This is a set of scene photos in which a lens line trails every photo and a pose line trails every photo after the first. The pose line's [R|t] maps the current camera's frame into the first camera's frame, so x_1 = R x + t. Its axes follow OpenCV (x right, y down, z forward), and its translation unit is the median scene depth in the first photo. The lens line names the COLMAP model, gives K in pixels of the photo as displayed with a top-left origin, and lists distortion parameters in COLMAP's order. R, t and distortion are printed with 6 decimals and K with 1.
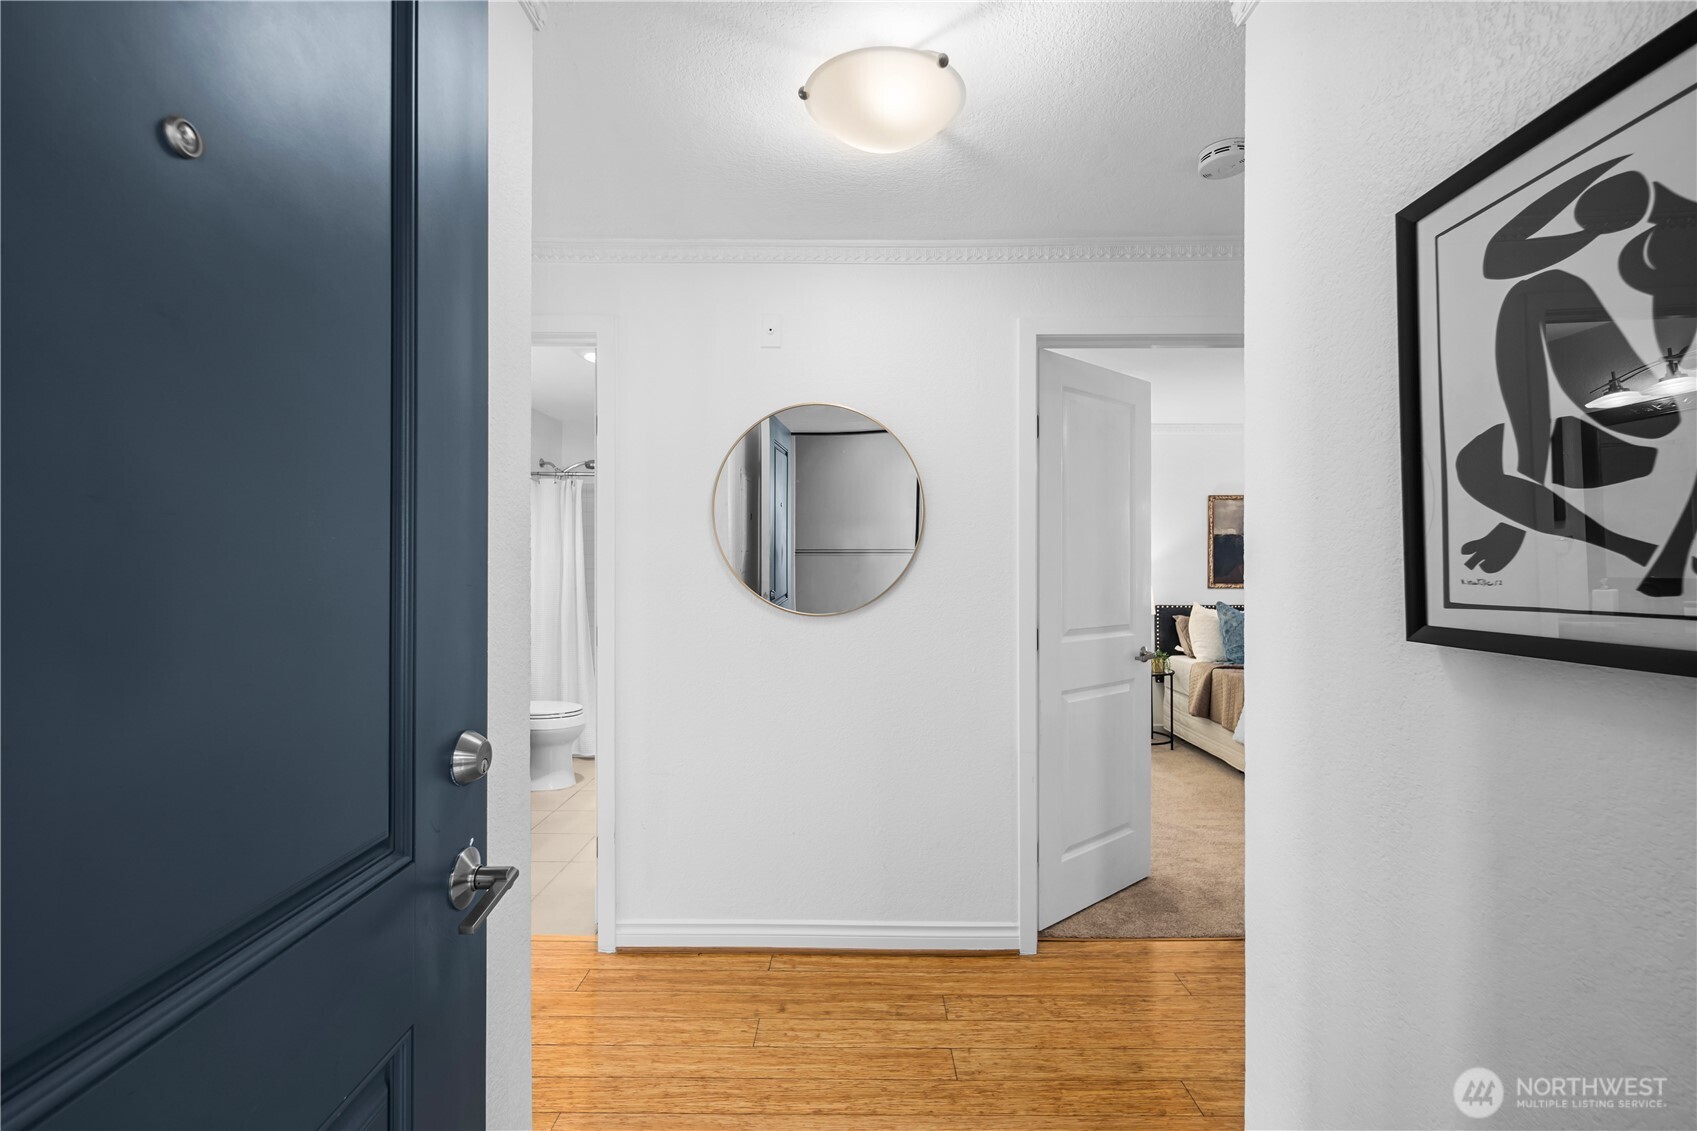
lens RADIAL K [[758.3, 0, 845.0], [0, 758.3, 554.4], [0, 0, 1]] dist [-0.000964, -0.000083]
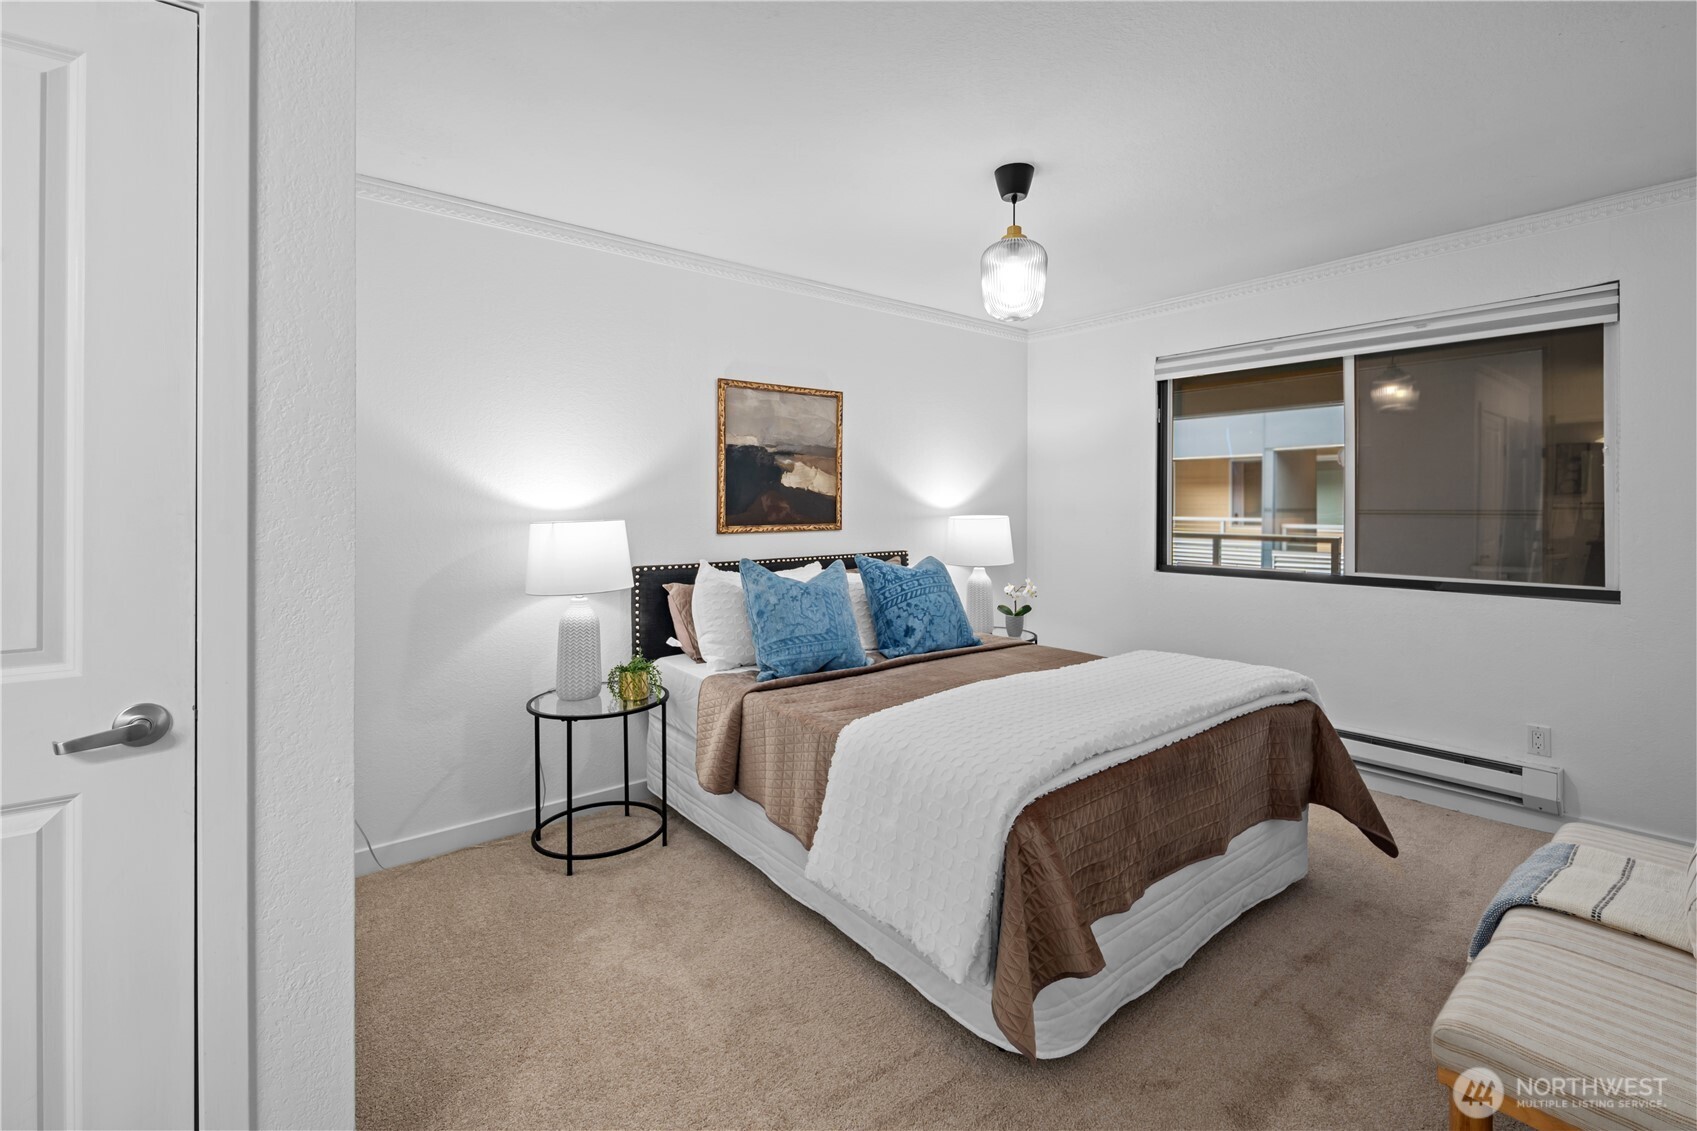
lens RADIAL K [[747.8, 0, 852.1], [0, 747.8, 511.6], [0, 0, 1]] dist [0.002121, -0.000256]
pose [[0.777518, -0.010541, 0.628772, 0.200286], [-0.003208, 0.999780, 0.020728, 0.015213], [-0.628853, -0.018133, 0.777313, 0.499410]]
